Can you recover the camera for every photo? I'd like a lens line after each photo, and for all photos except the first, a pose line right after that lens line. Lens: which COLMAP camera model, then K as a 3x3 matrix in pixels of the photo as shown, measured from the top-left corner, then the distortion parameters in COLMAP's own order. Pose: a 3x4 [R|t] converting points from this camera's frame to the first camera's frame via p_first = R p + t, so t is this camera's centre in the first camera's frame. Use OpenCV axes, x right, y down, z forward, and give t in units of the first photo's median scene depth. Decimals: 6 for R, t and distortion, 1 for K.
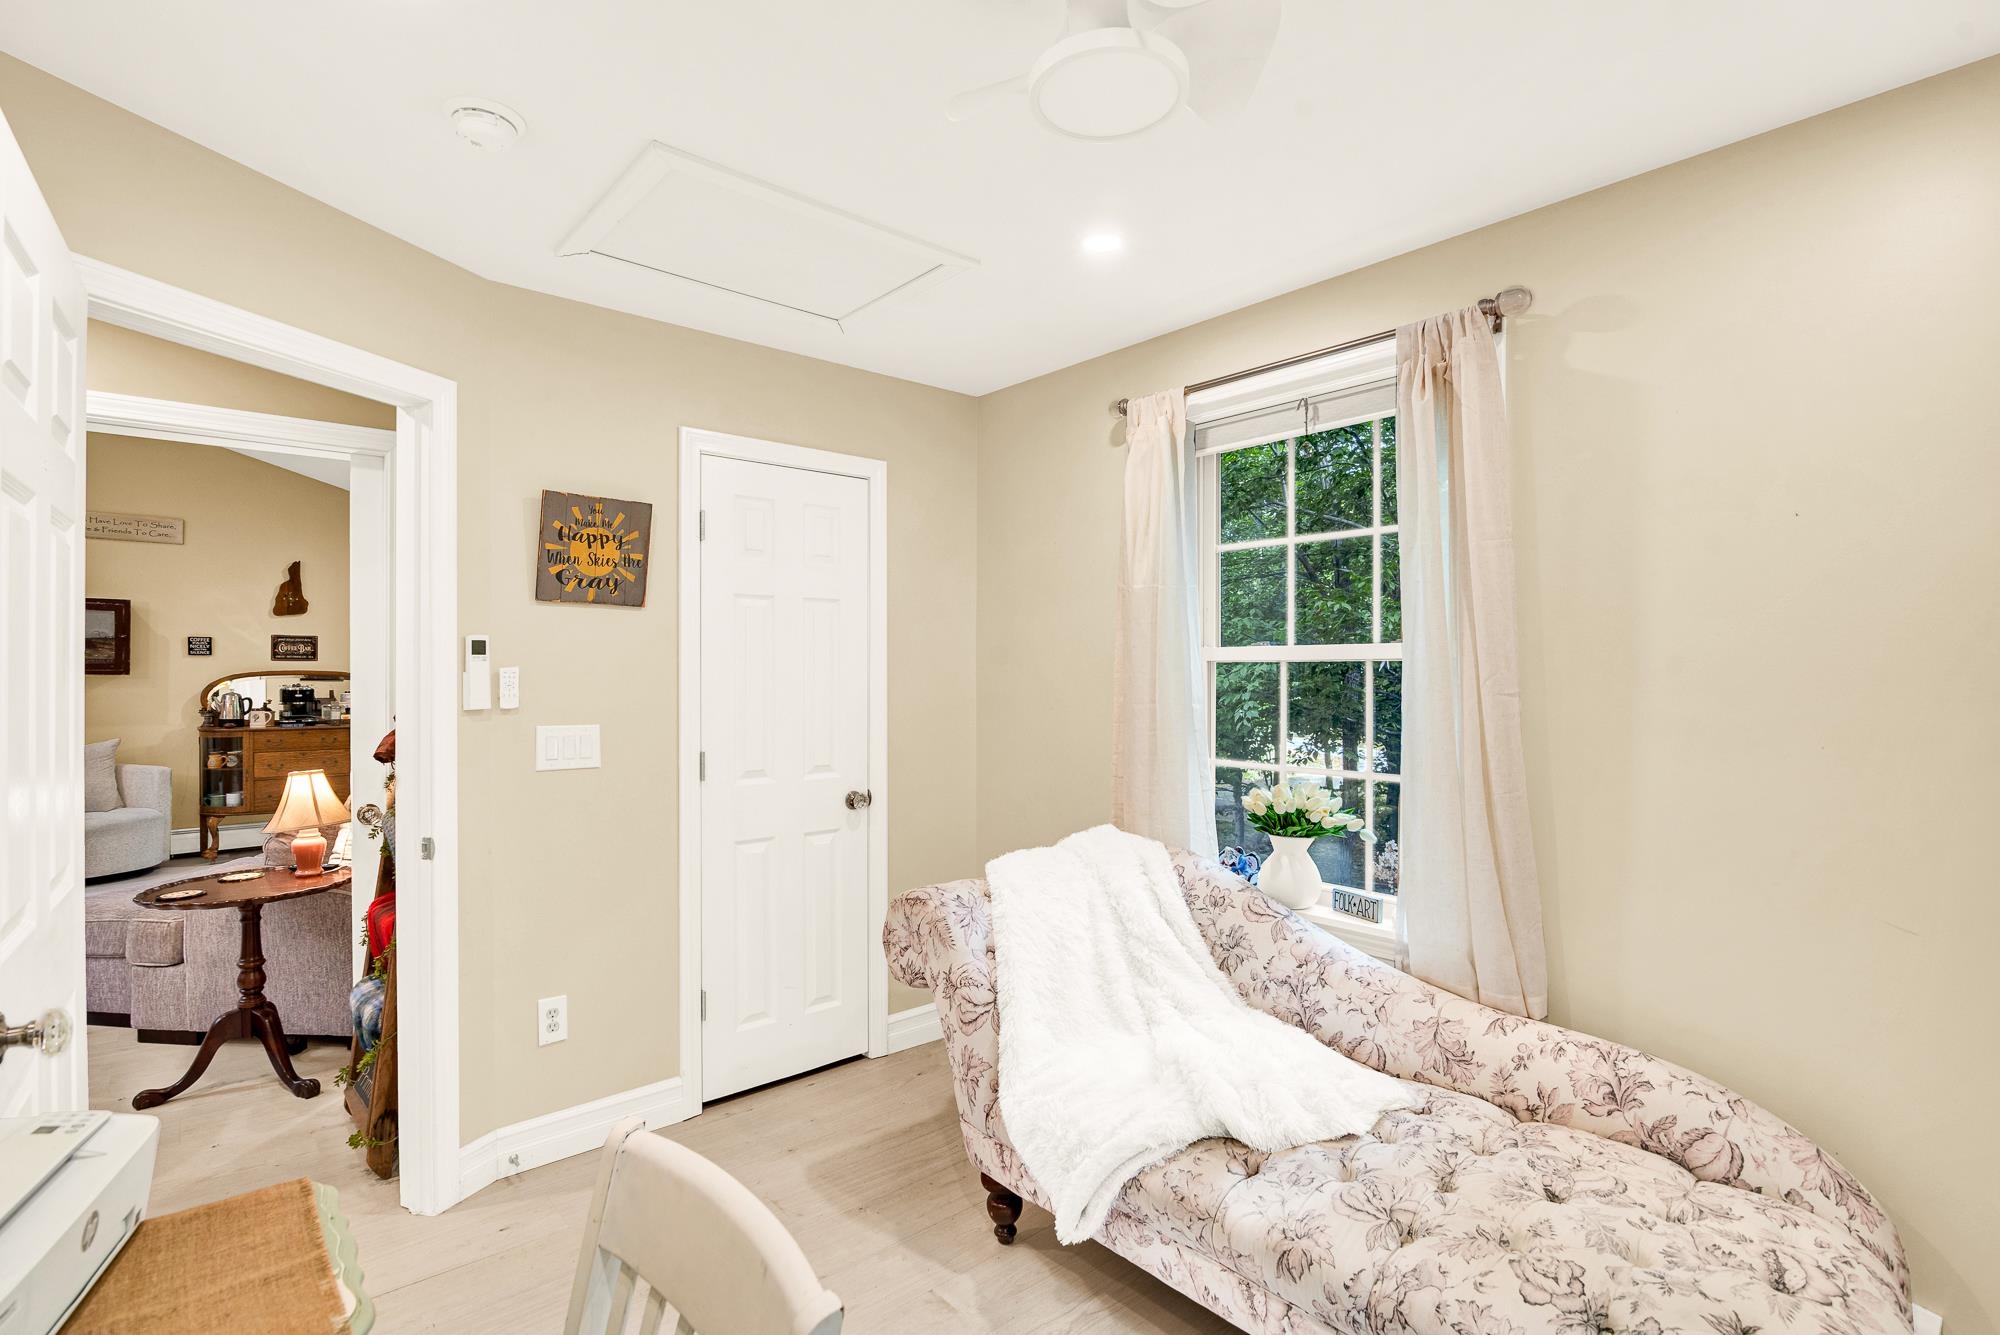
lens RADIAL K [[945.8, 0, 998.4], [0, 945.8, 679.2], [0, 0, 1]] dist [-0.021546, 0.001049]
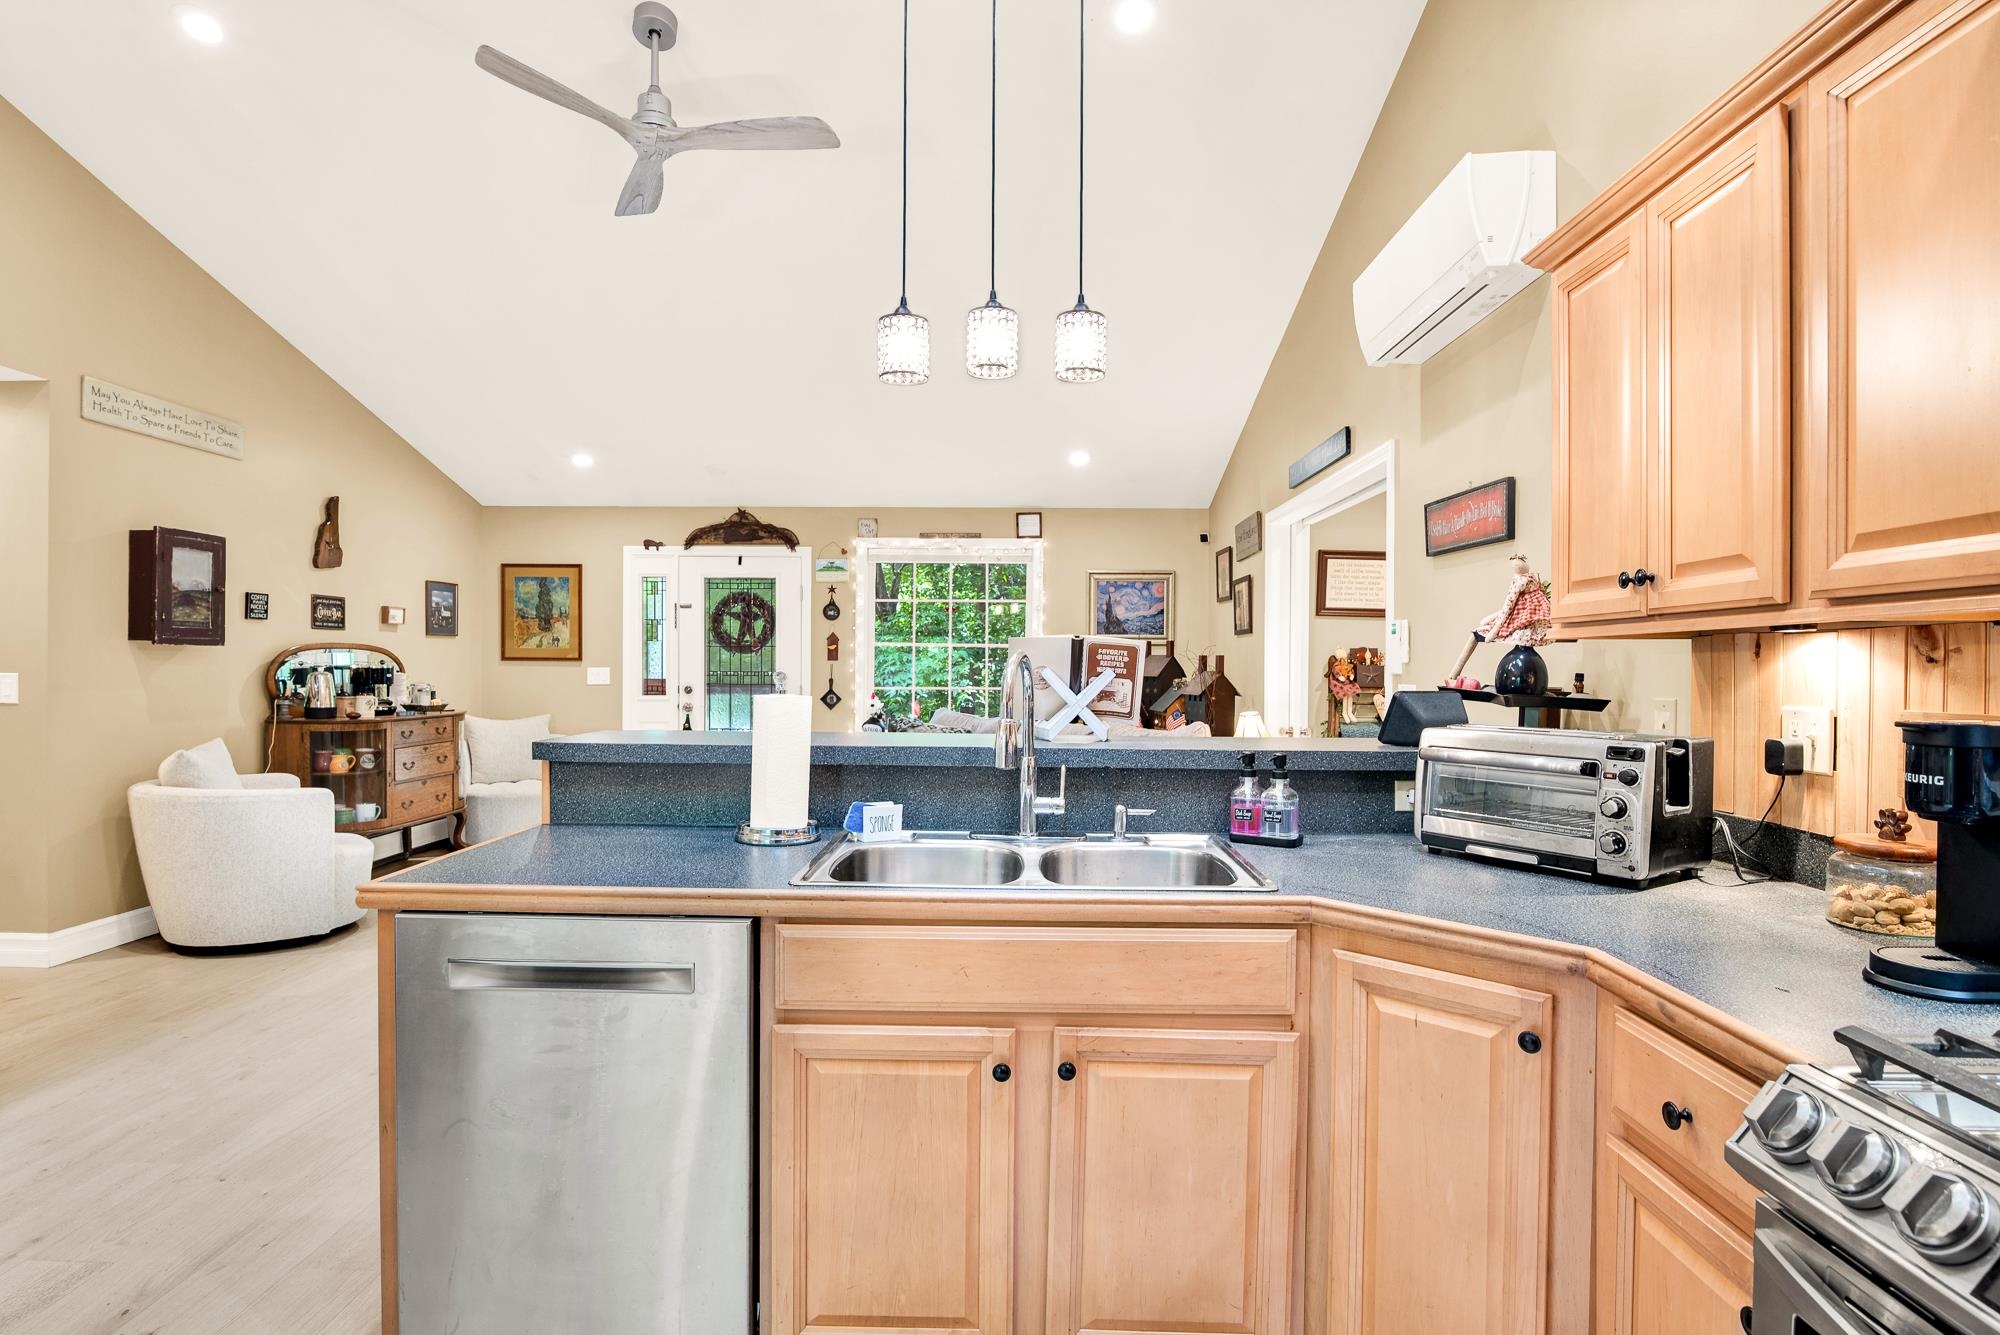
lens RADIAL K [[1014.6, 0, 1002.5], [0, 1014.6, 674.1], [0, 0, 1]] dist [-0.014249, -0.000335]
pose [[0.656460, 0.000195, 0.754361, -1.070817], [-0.009432, 0.999924, 0.007950, 0.004906], [-0.754302, -0.012334, 0.656412, 0.065104]]
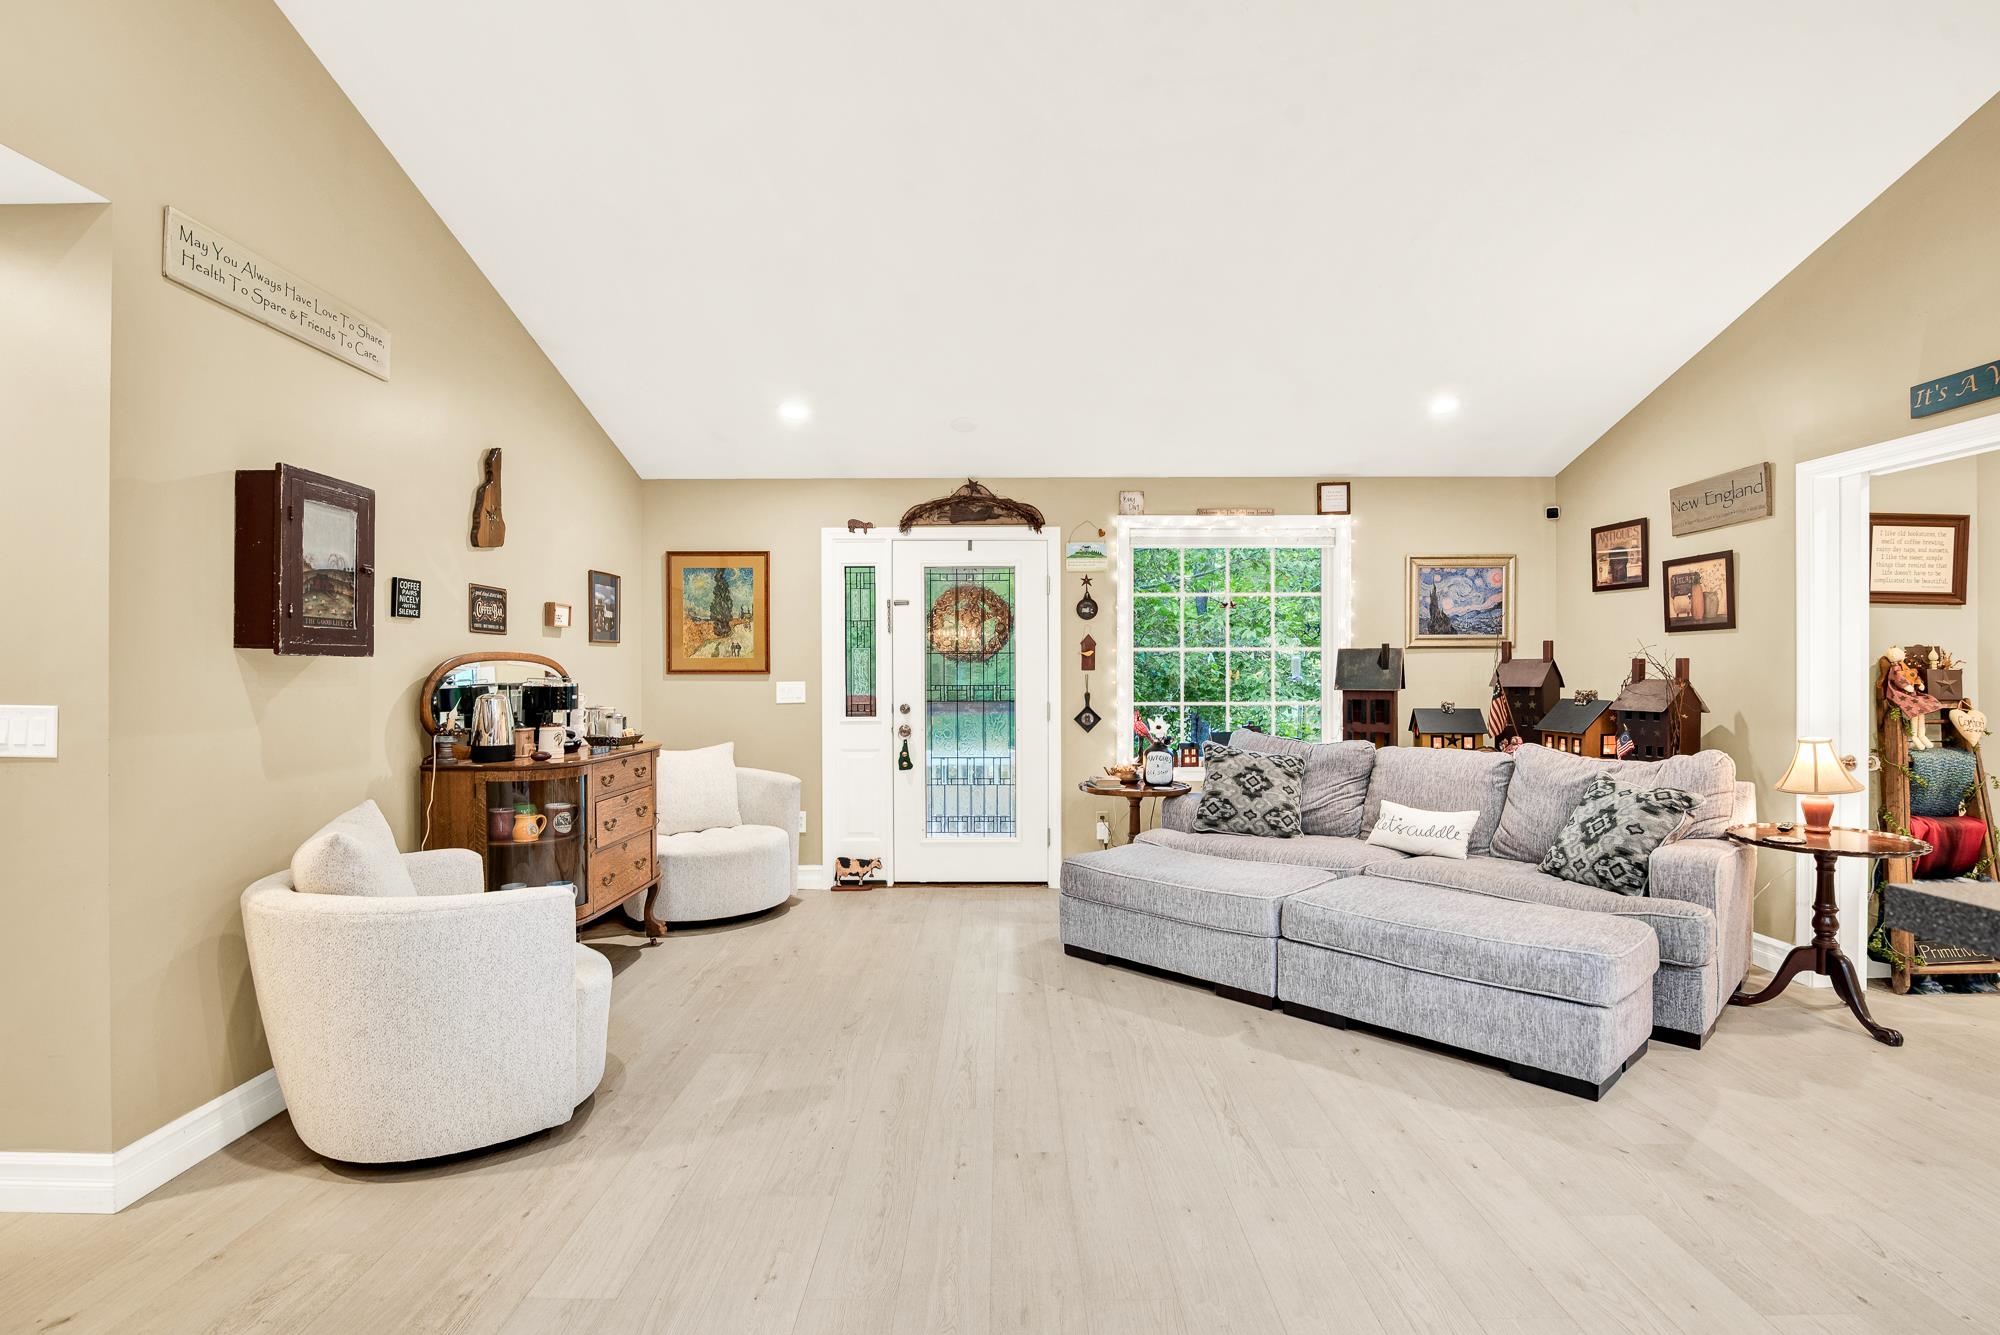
lens RADIAL K [[966.8, 0, 1004.3], [0, 966.8, 675.2], [0, 0, 1]] dist [-0.020625, 0.000539]
pose [[0.645593, -0.001300, 0.763681, -1.044437], [0.000114, 0.999999, 0.001605, 0.003617], [-0.763682, -0.000949, 0.645592, 0.443945]]
